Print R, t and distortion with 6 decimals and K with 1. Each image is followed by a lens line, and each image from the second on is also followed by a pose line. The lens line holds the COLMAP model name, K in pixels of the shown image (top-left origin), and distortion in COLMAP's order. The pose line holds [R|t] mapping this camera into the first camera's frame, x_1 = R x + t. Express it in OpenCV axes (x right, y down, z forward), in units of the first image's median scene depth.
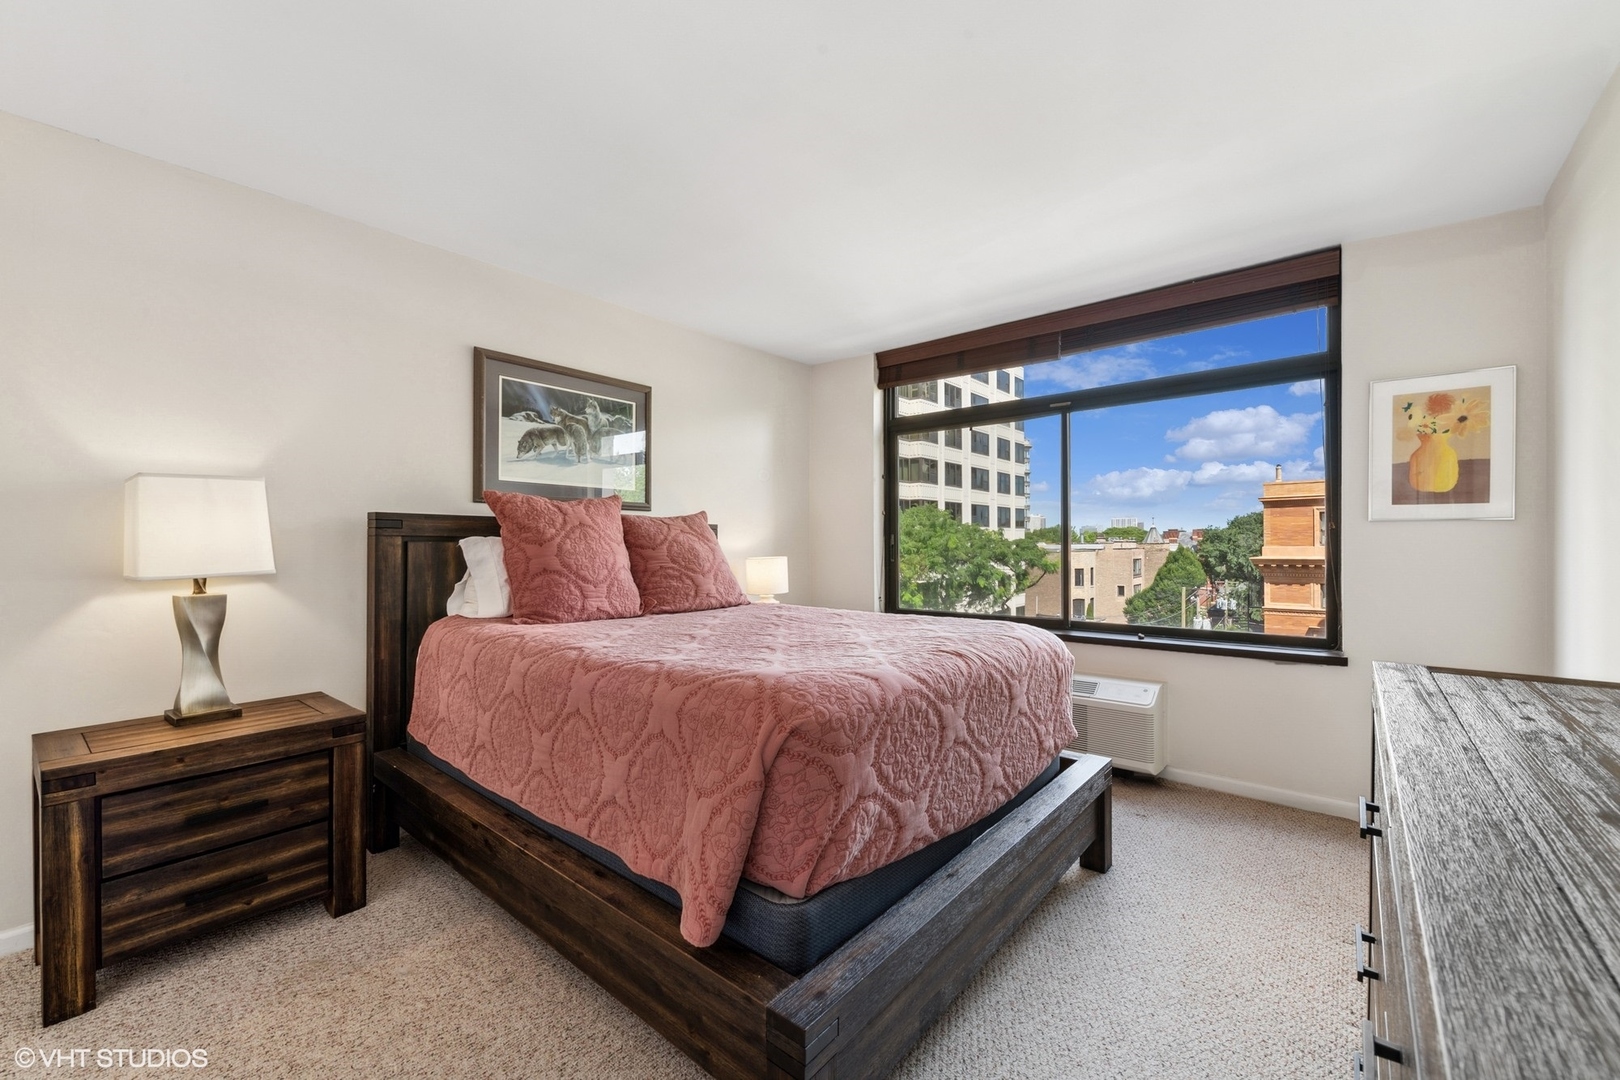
lens RADIAL K [[656.5, 0, 819.3], [0, 656.5, 554.5], [0, 0, 1]] dist [0.002719, -0.003403]
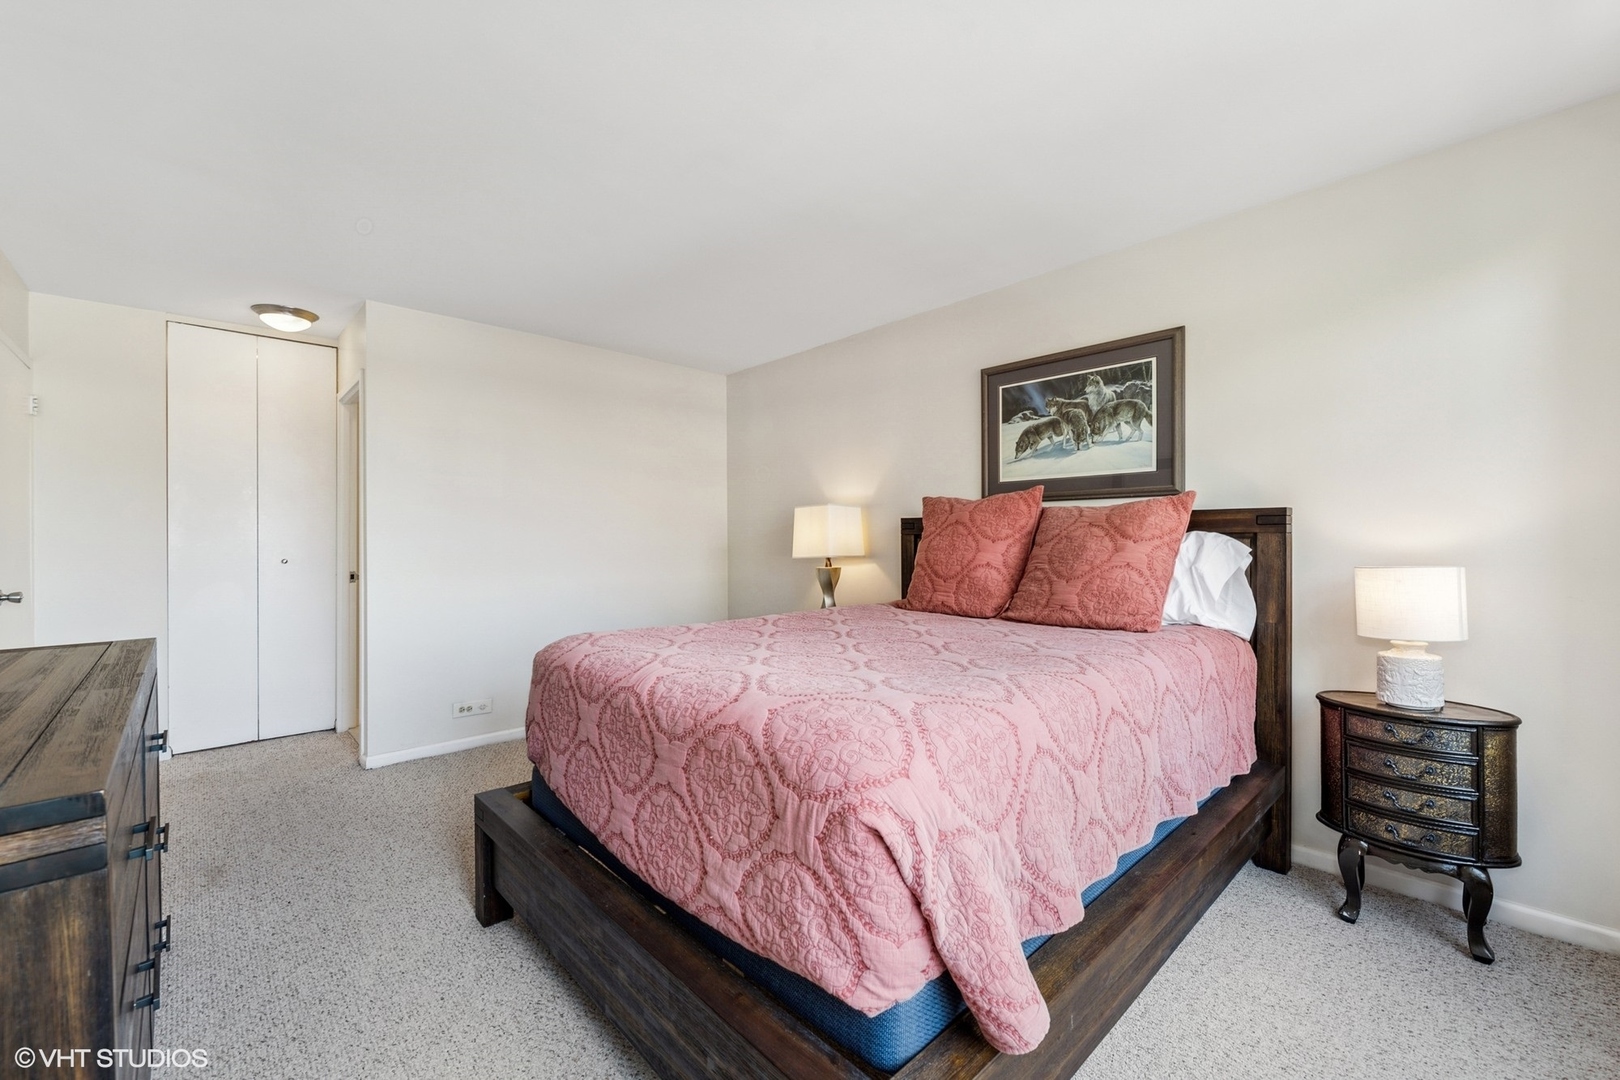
lens RADIAL K [[656.5, 0, 805.4], [0, 656.5, 536.5], [0, 0, 1]] dist [0.002719, -0.003403]
pose [[-0.156143, -0.010814, -0.987675, 0.619198], [-0.021791, 0.999734, -0.007501, -0.007393], [0.987494, 0.020351, -0.156337, 0.823447]]
